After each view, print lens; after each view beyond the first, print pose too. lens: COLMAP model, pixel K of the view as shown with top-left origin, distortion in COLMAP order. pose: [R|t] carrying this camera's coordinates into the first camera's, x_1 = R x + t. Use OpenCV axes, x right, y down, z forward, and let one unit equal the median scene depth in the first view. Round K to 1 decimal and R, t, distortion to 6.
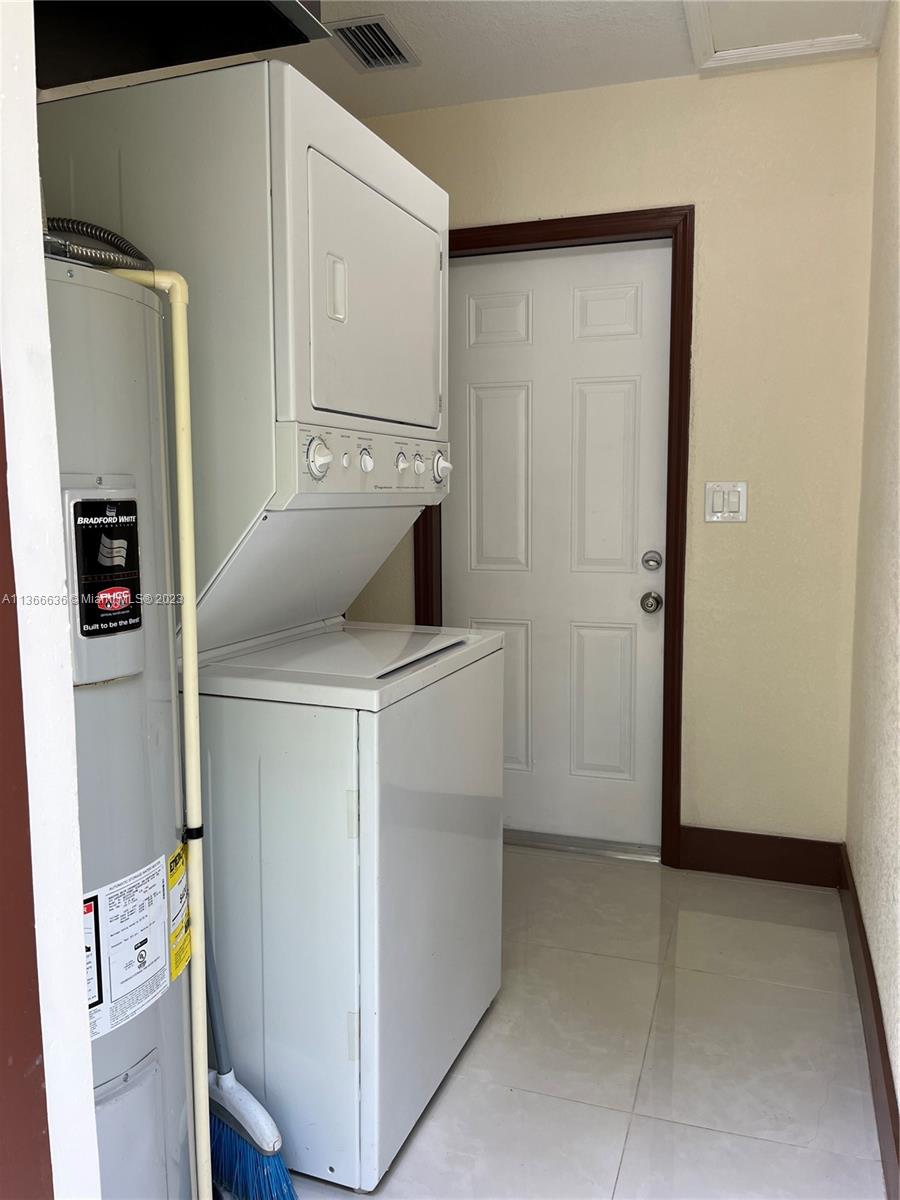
lens RADIAL K [[923.4, 0, 449.1], [0, 923.4, 604.0], [0, 0, 1]] dist [0.044235, -0.066268]
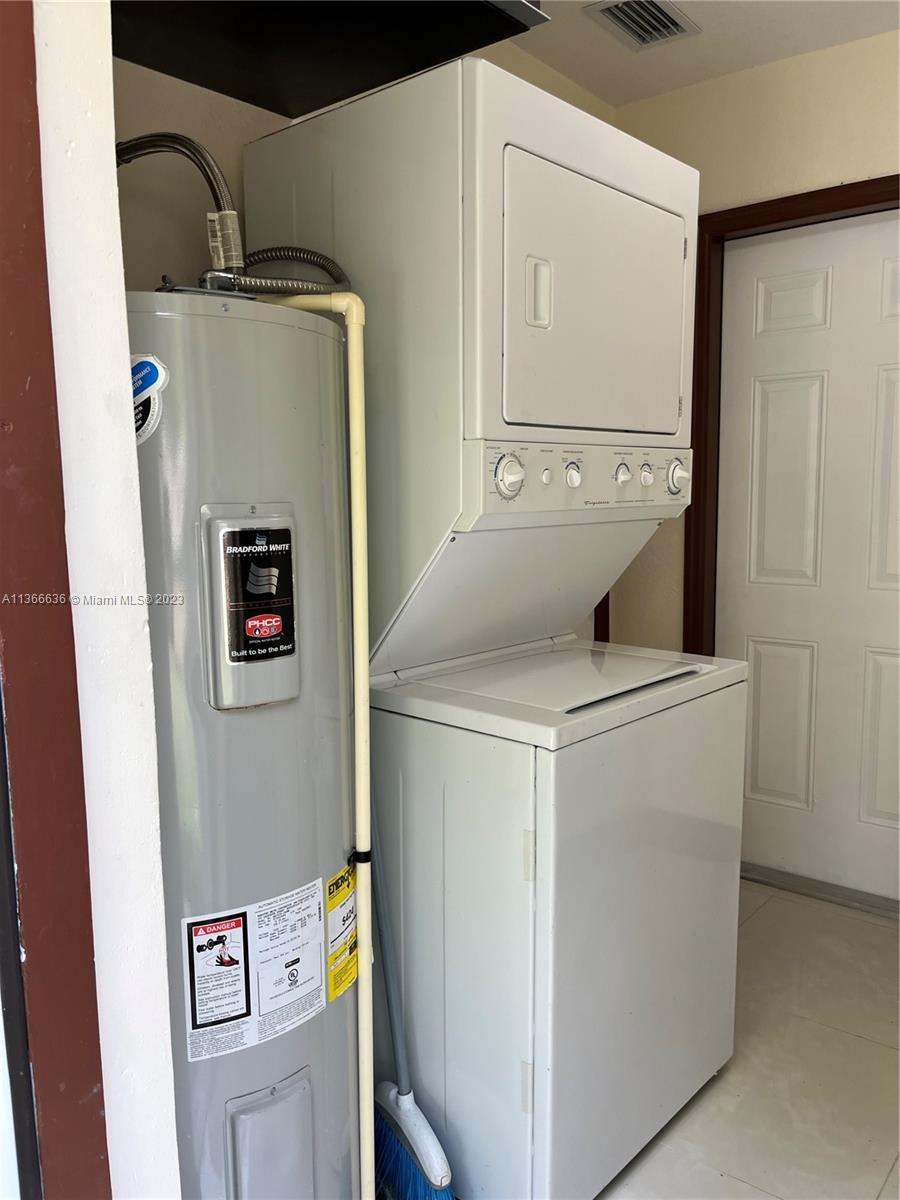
lens RADIAL K [[915.5, 0, 453.7], [0, 915.5, 611.8], [0, 0, 1]] dist [0.043020, -0.064333]
pose [[0.933969, 0.040311, -0.355072, 0.160984], [-0.033800, 0.999128, 0.024525, -0.044828], [0.355751, -0.010904, 0.934517, 0.115533]]
